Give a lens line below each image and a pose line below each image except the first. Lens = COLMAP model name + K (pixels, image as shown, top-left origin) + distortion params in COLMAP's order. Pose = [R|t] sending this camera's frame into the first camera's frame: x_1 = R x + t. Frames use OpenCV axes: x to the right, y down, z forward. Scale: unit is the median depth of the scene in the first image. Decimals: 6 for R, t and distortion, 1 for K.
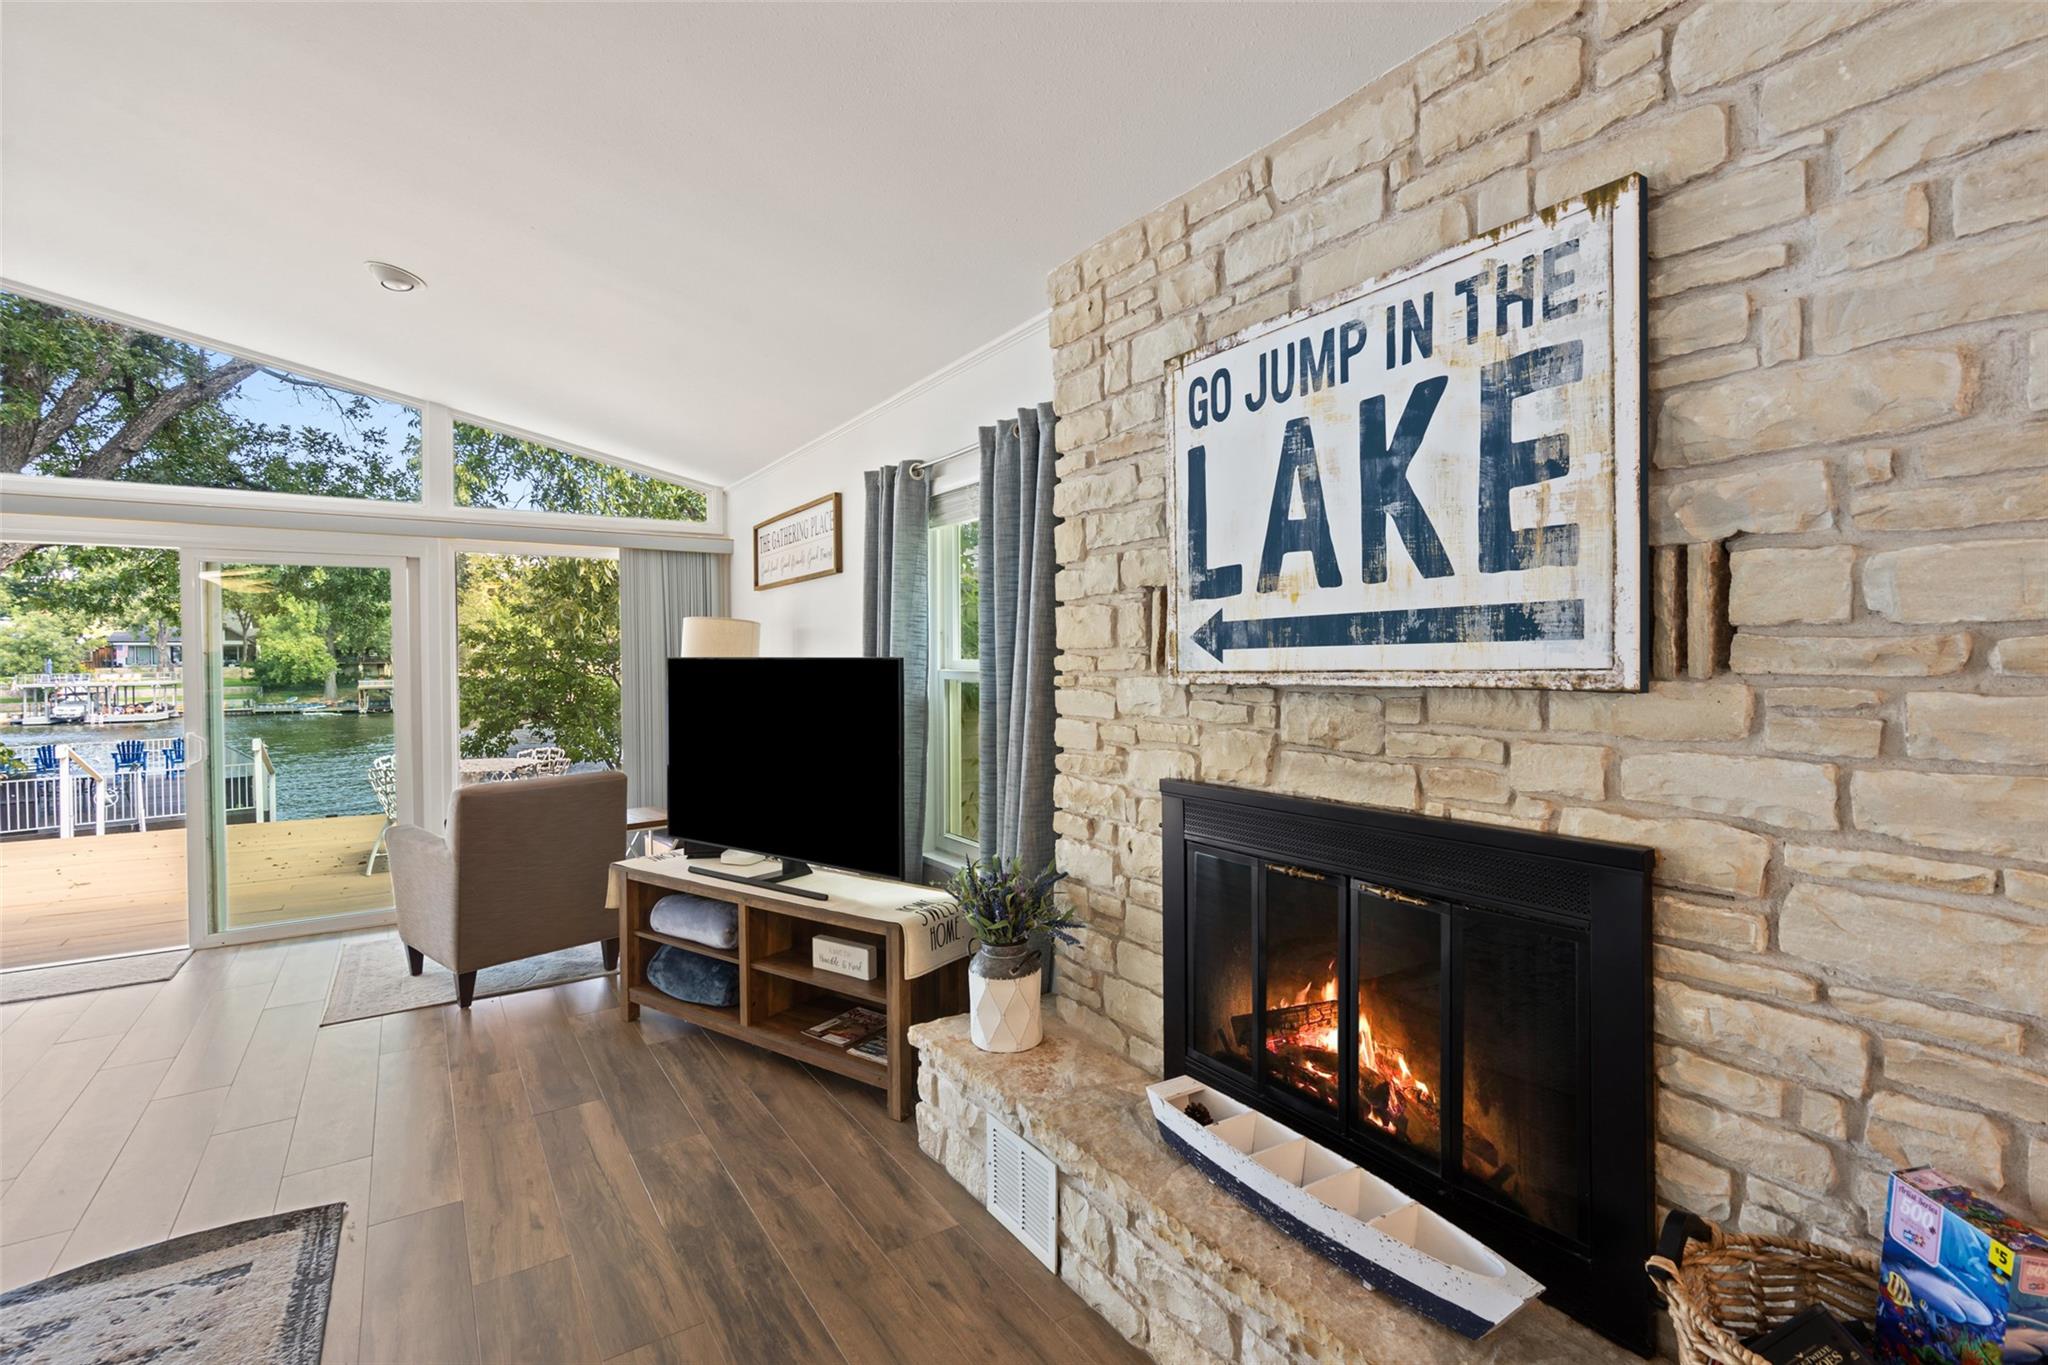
lens RADIAL K [[940.3, 0, 1009.5], [0, 940.3, 665.0], [0, 0, 1]] dist [-0.007053, 0.004215]
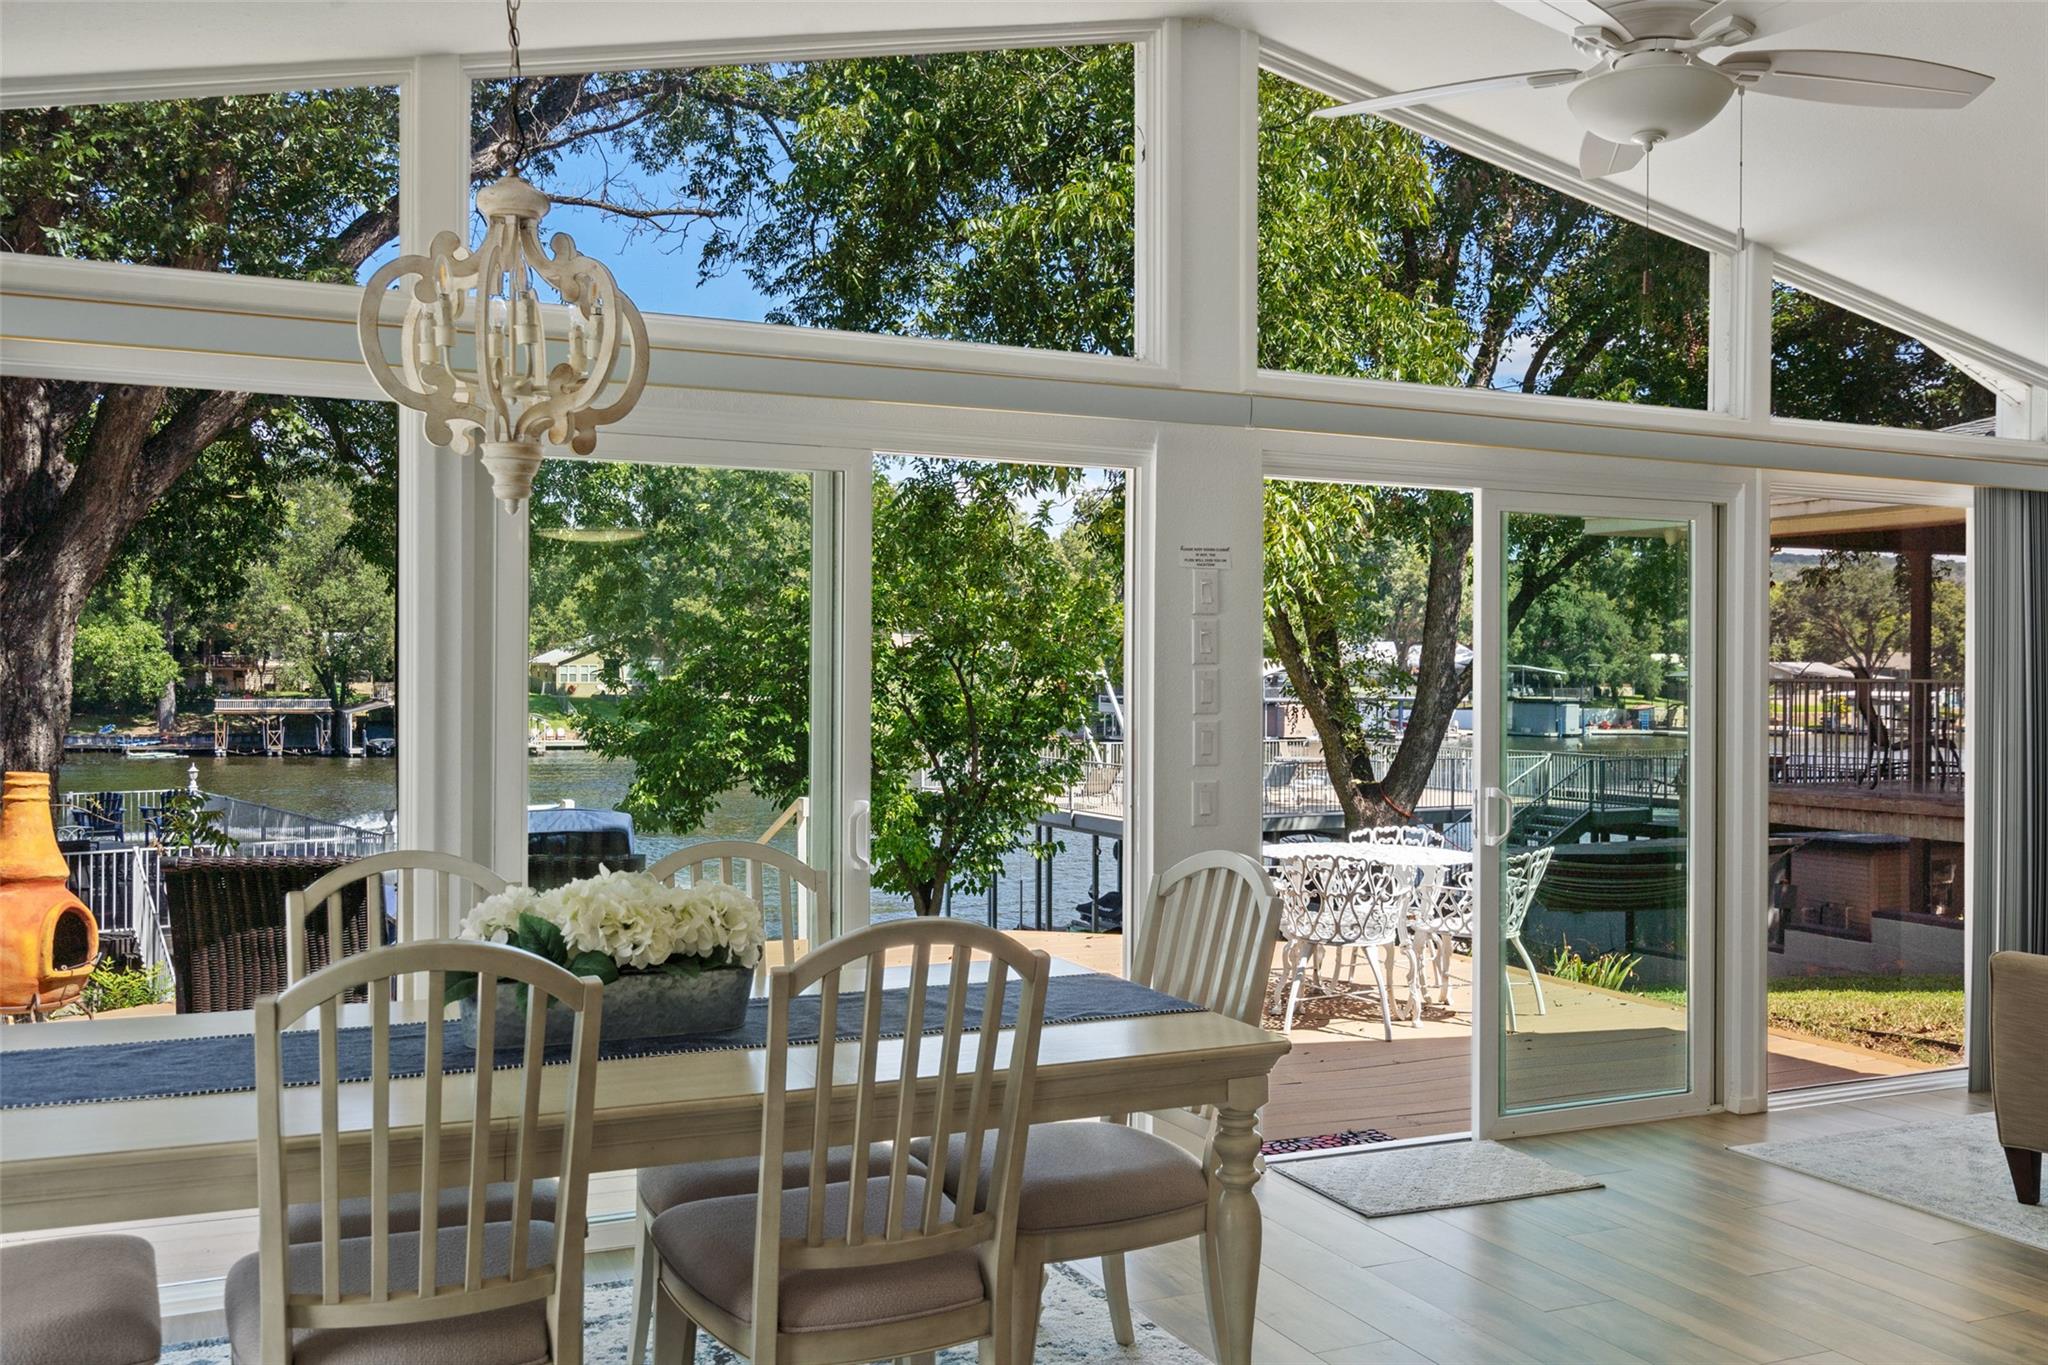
lens RADIAL K [[1764.5, 0, 1013.7], [0, 1764.5, 677.7], [0, 0, 1]] dist [0.001411, -0.002137]
pose [[0.987638, 0.016185, -0.155915, -1.543499], [-0.017169, 0.999840, -0.004966, 0.015598], [0.155810, 0.007581, 0.987758, -0.301701]]
